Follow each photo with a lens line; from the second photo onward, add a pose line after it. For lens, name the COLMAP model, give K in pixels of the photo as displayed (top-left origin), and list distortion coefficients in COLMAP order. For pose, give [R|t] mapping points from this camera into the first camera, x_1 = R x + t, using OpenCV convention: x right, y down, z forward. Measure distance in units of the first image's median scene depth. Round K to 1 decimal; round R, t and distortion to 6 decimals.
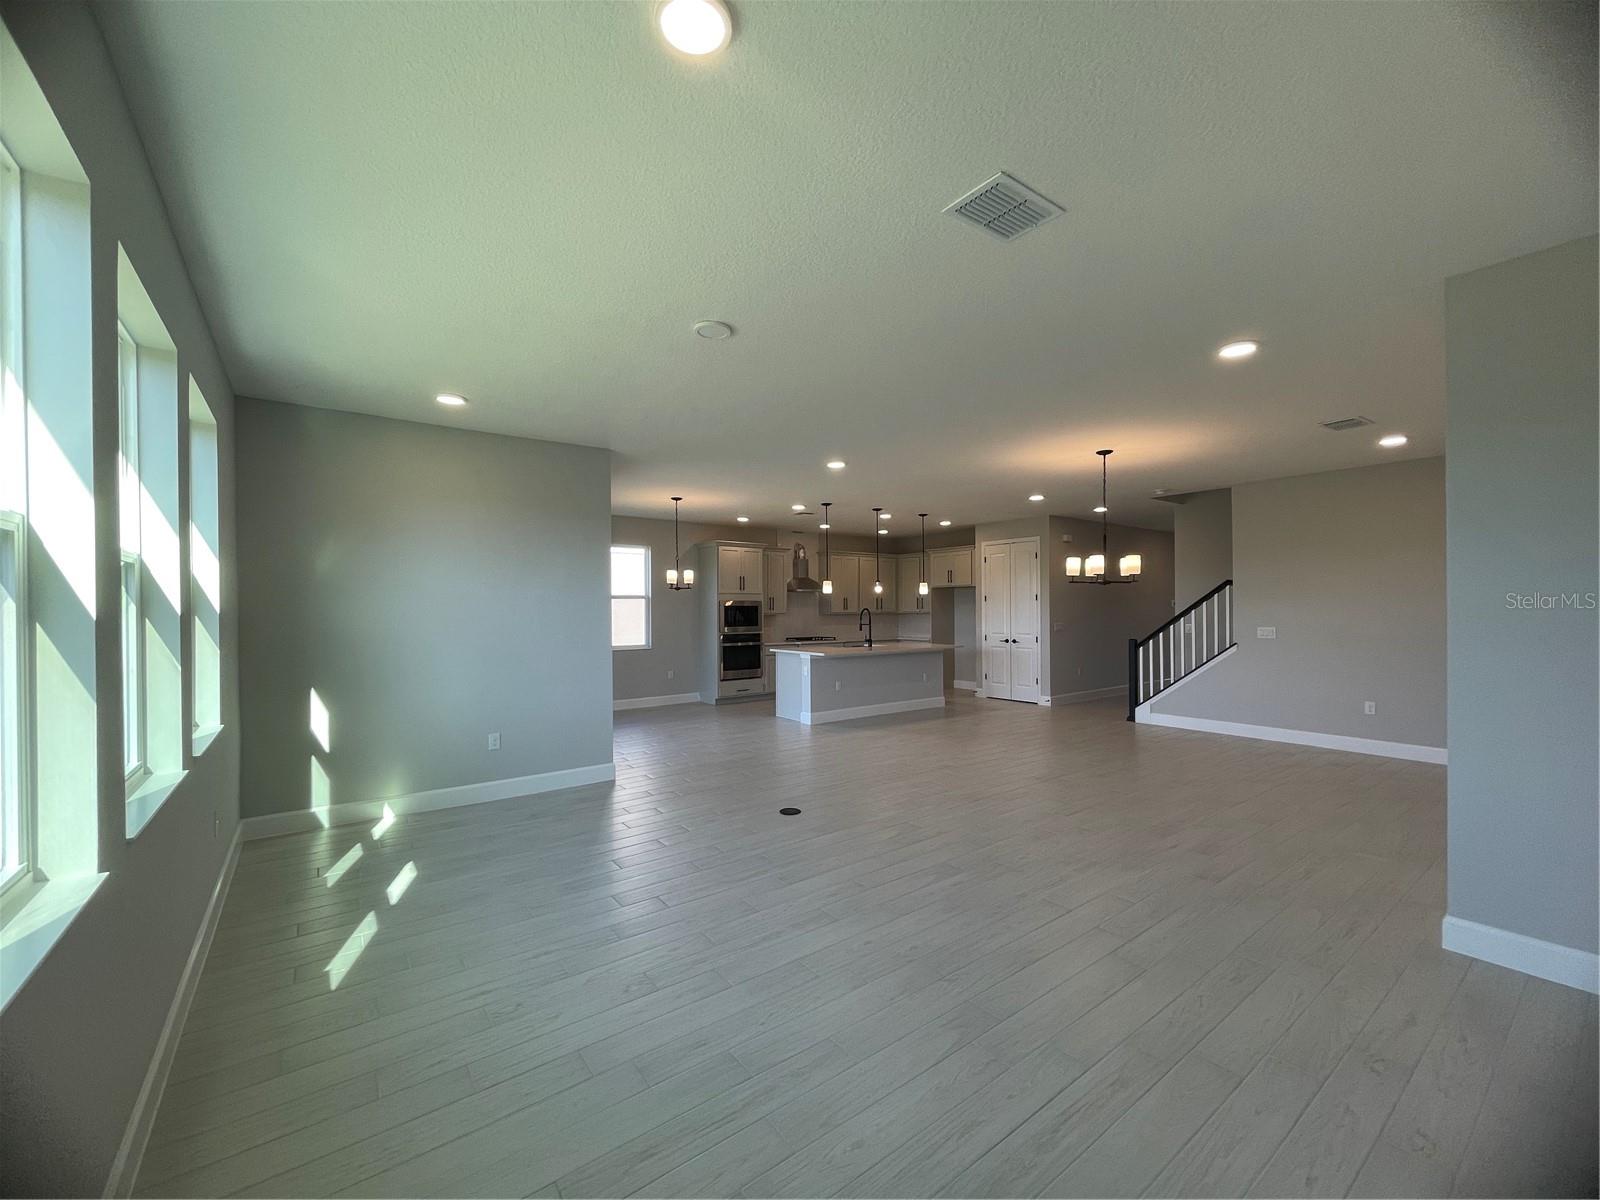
lens RADIAL K [[645.7, 0, 803.7], [0, 645.7, 610.5], [0, 0, 1]] dist [0.000784, 0.000091]
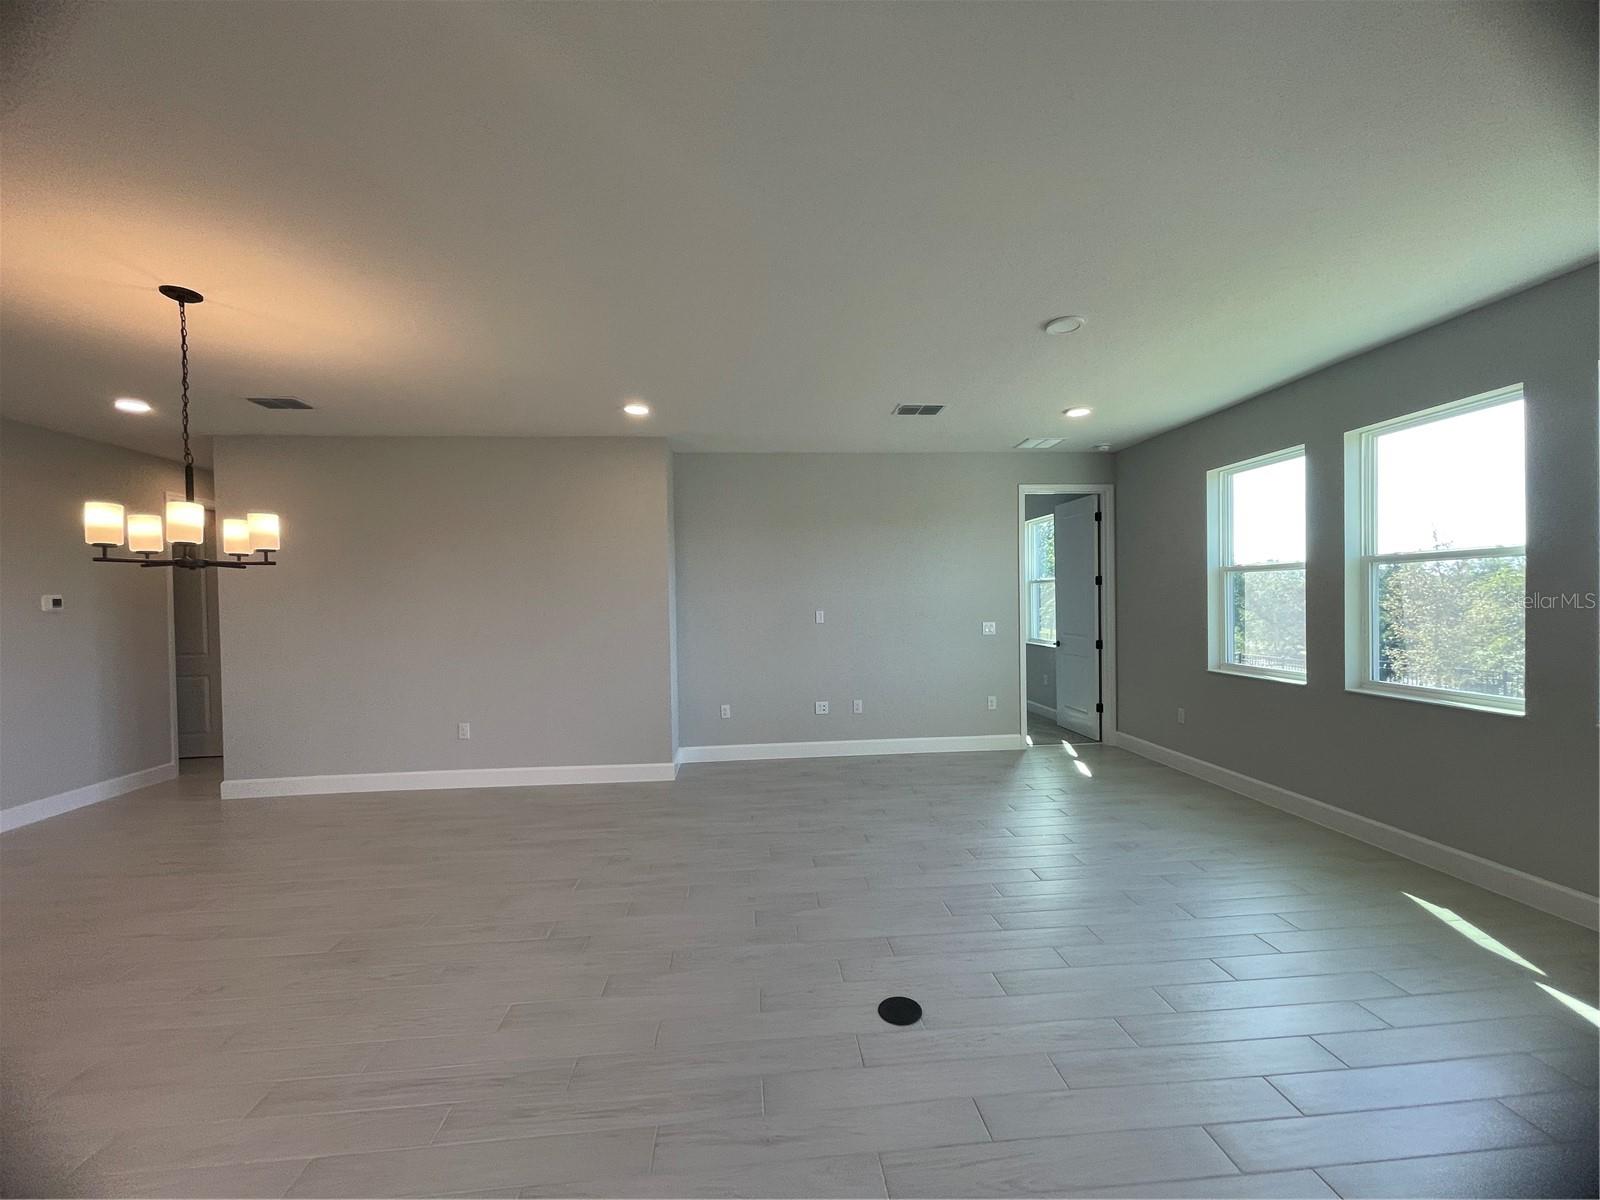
lens RADIAL K [[645.7, 0, 803.7], [0, 645.7, 610.5], [0, 0, 1]] dist [0.000784, 0.000091]
pose [[-0.849182, 0.012017, 0.527963, -0.202217], [0.020156, 0.999750, 0.009665, -0.001414], [-0.527715, 0.018849, -0.849212, 1.323512]]
